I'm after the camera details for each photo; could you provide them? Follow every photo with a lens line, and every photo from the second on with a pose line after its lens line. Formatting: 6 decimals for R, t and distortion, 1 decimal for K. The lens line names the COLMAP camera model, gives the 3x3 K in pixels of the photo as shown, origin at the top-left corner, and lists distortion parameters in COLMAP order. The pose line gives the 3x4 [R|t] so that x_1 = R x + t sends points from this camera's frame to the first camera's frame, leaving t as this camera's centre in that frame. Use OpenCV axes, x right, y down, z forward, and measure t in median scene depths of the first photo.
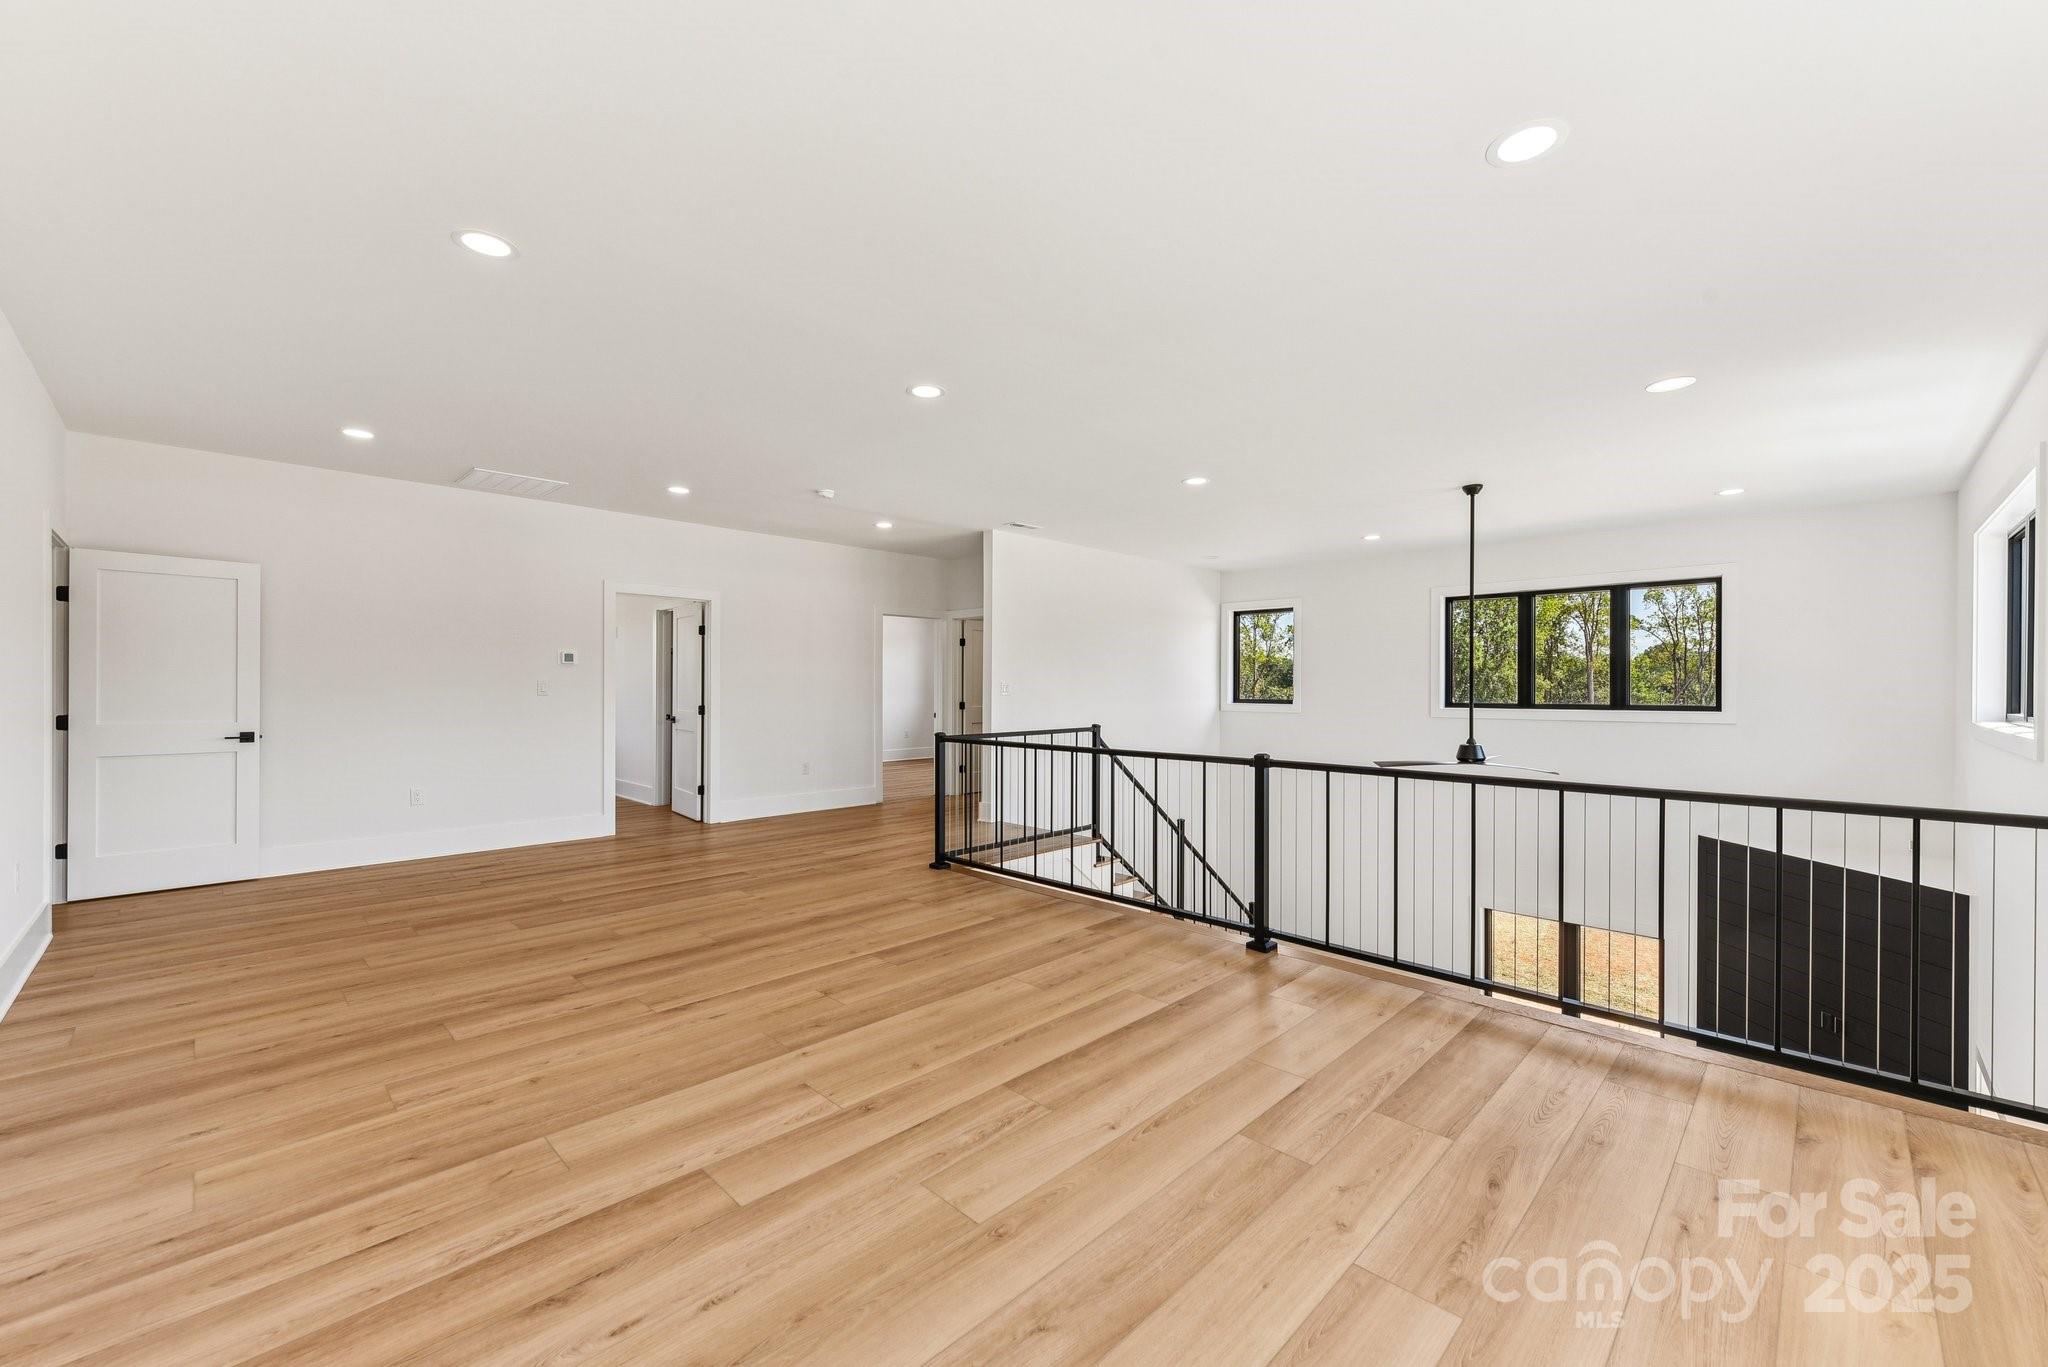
lens RADIAL K [[811.2, 0, 1024.0], [0, 811.2, 683.5], [0, 0, 1]] dist [0.010610, 0.000025]
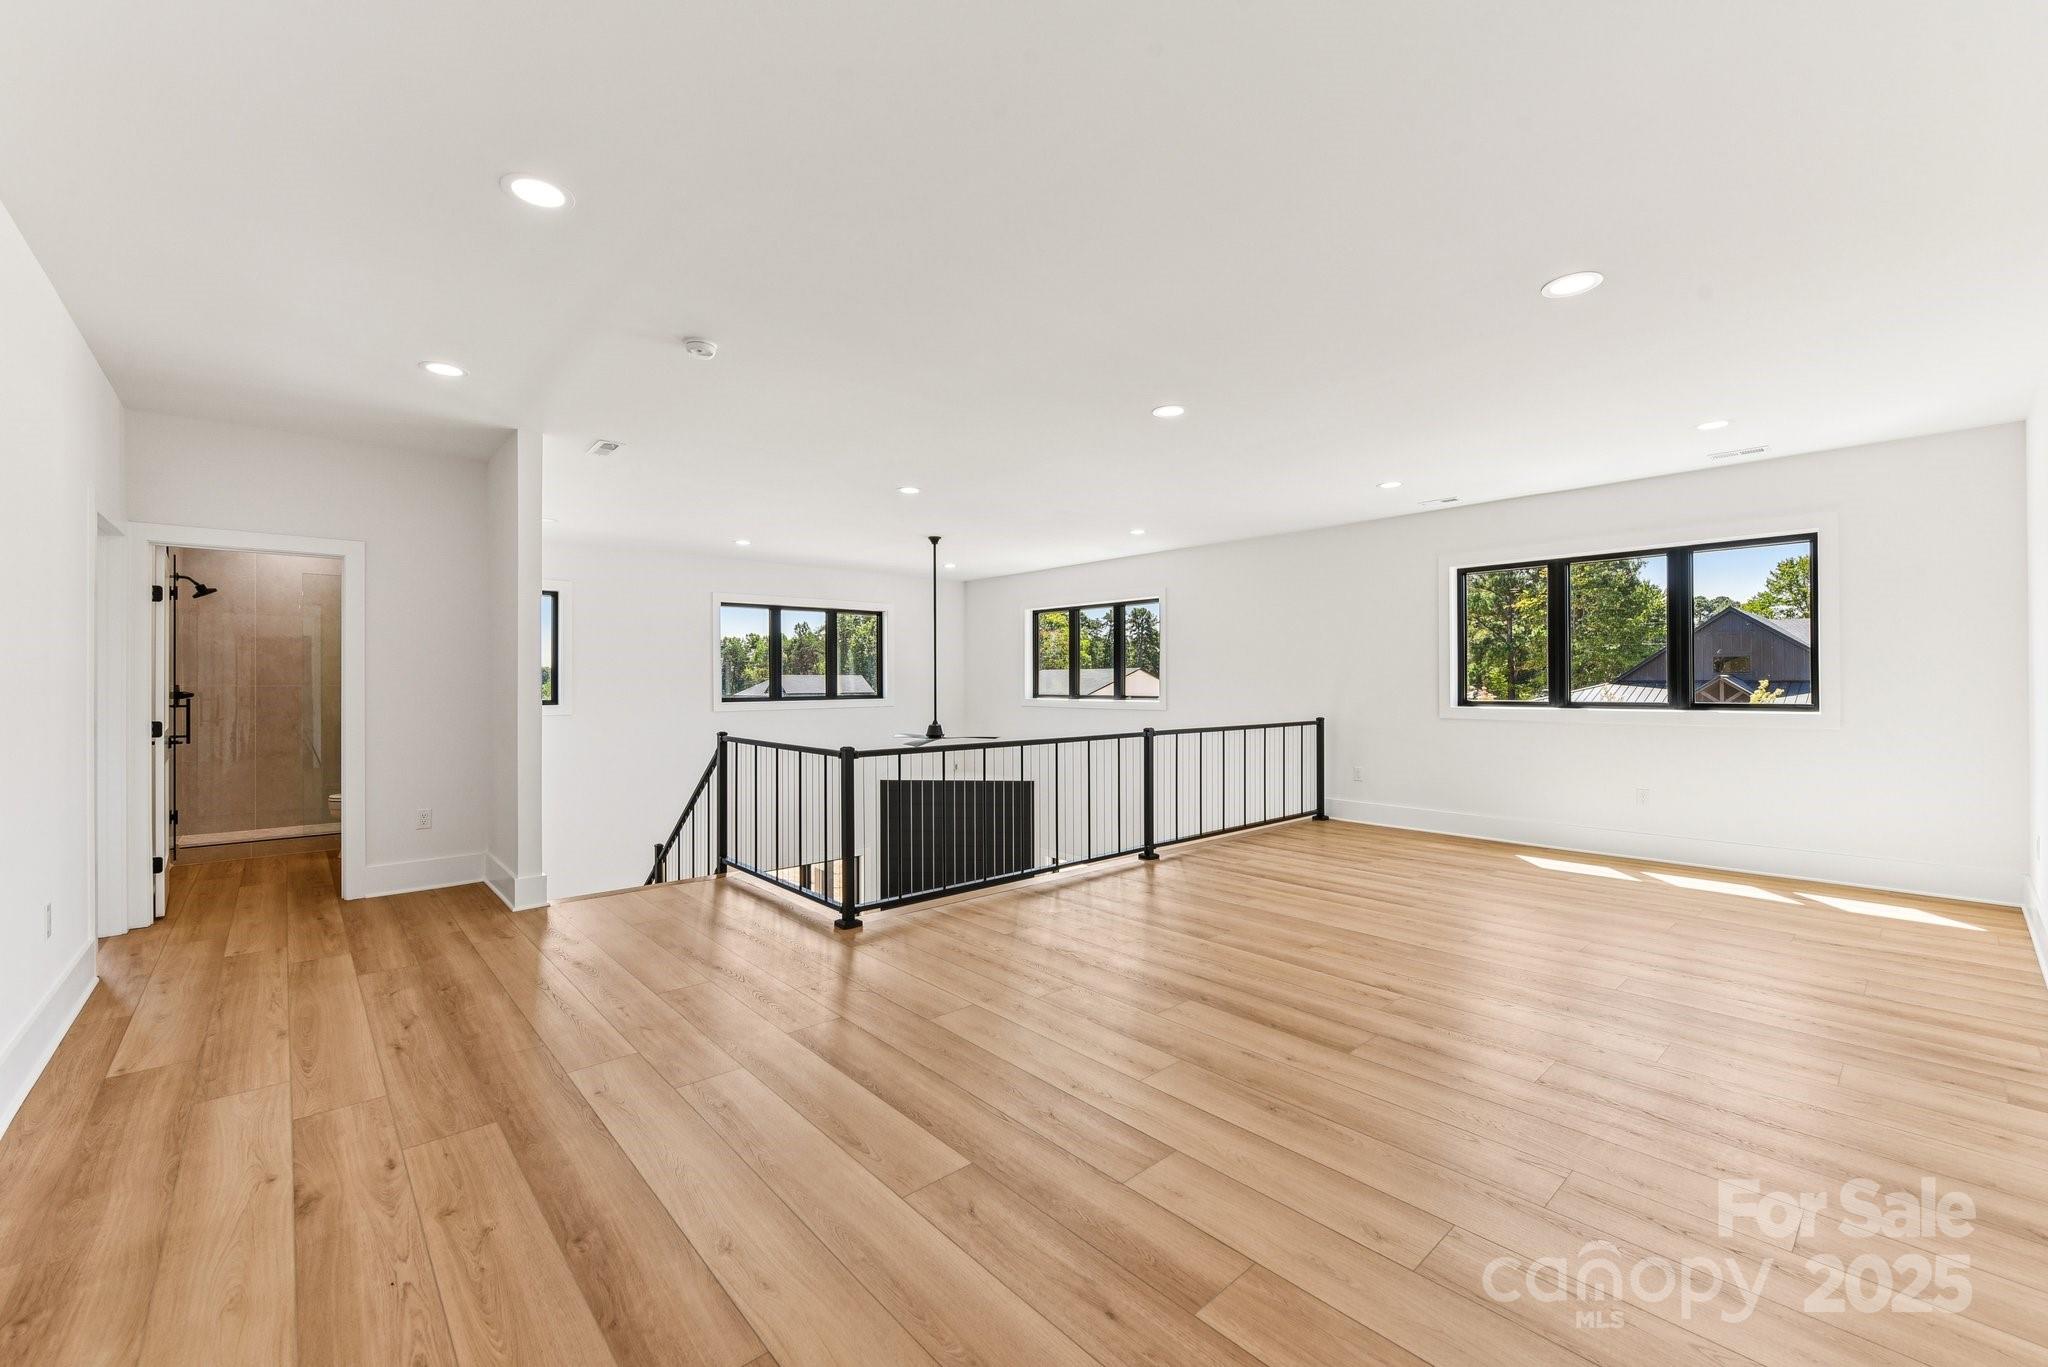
lens RADIAL K [[825.8, 0, 1013.5], [0, 825.8, 679.4], [0, 0, 1]] dist [0.000607, 0.000003]
pose [[0.069805, -0.002561, 0.997557, -1.218241], [0.000881, 0.999996, 0.002506, -0.007063], [-0.997560, 0.000704, 0.069807, 1.119812]]
